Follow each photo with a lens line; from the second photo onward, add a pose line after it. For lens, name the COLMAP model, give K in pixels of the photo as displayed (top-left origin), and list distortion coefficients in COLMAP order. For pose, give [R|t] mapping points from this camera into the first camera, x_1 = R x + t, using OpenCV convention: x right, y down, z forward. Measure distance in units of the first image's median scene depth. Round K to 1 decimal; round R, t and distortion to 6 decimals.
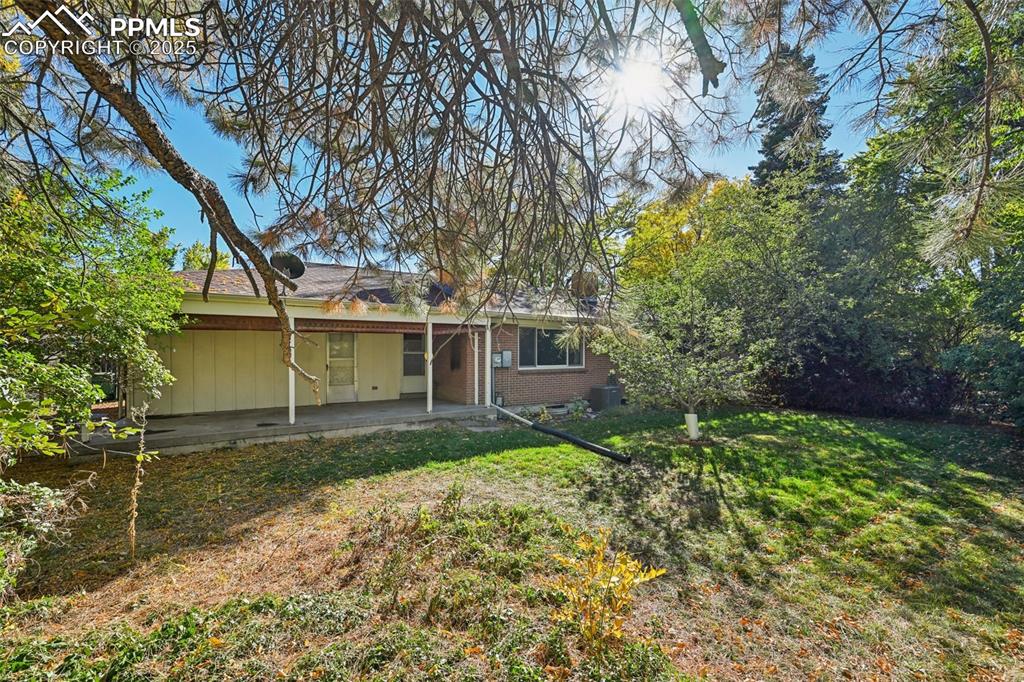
lens RADIAL K [[410.0, 0, 512.9], [0, 410.0, 349.6], [0, 0, 1]] dist [-0.001337, -0.000640]
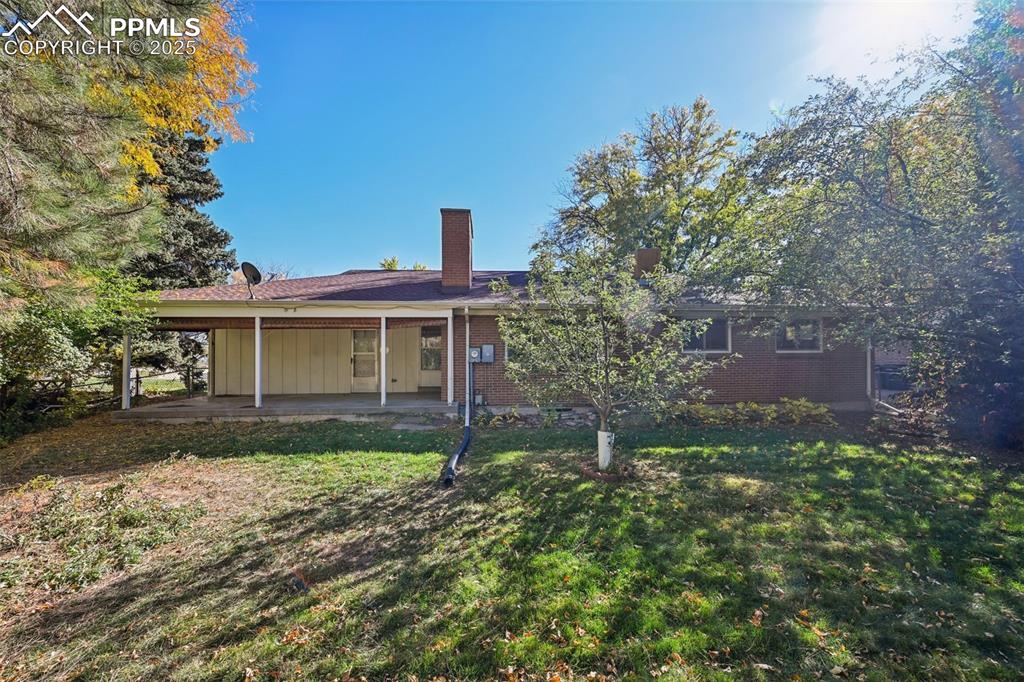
lens RADIAL K [[401.0, 0, 515.9], [0, 401.0, 344.7], [0, 0, 1]] dist [-0.000410, 0.000127]
pose [[0.876217, -0.007850, -0.481853, 0.812279], [0.006032, 0.999968, -0.005322, 0.014189], [0.481879, 0.001756, 0.876236, 0.421362]]
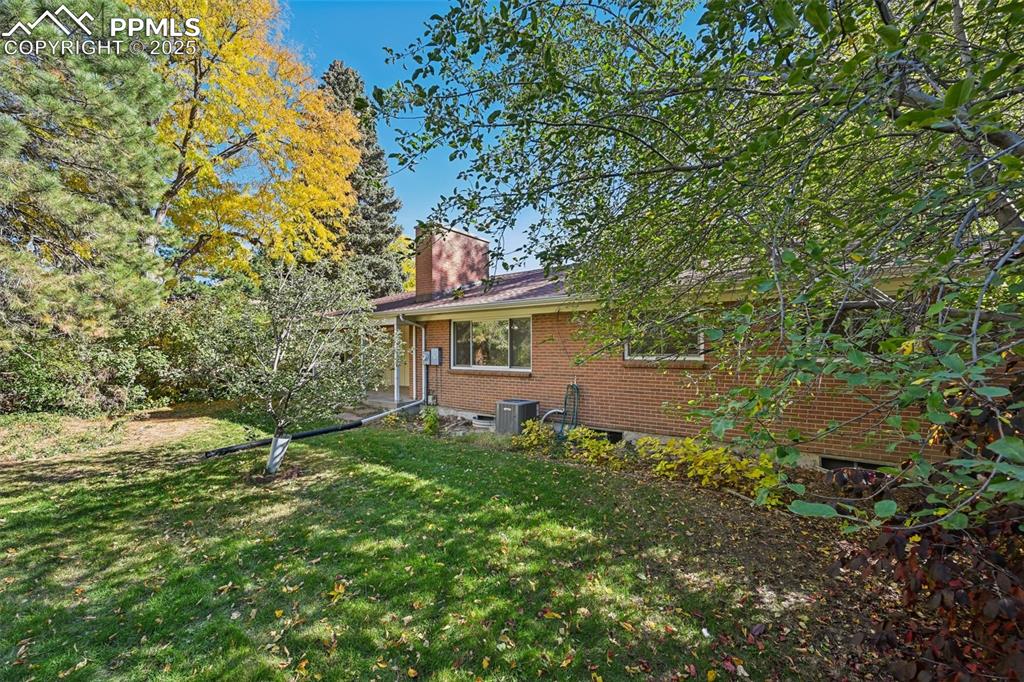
lens RADIAL K [[401.0, 0, 515.9], [0, 401.0, 344.7], [0, 0, 1]] dist [-0.000410, 0.000127]
pose [[0.362317, -0.005565, -0.932038, 1.604951], [0.006753, 0.999972, -0.003346, -0.001744], [0.932030, -0.005081, 0.362345, 1.436640]]
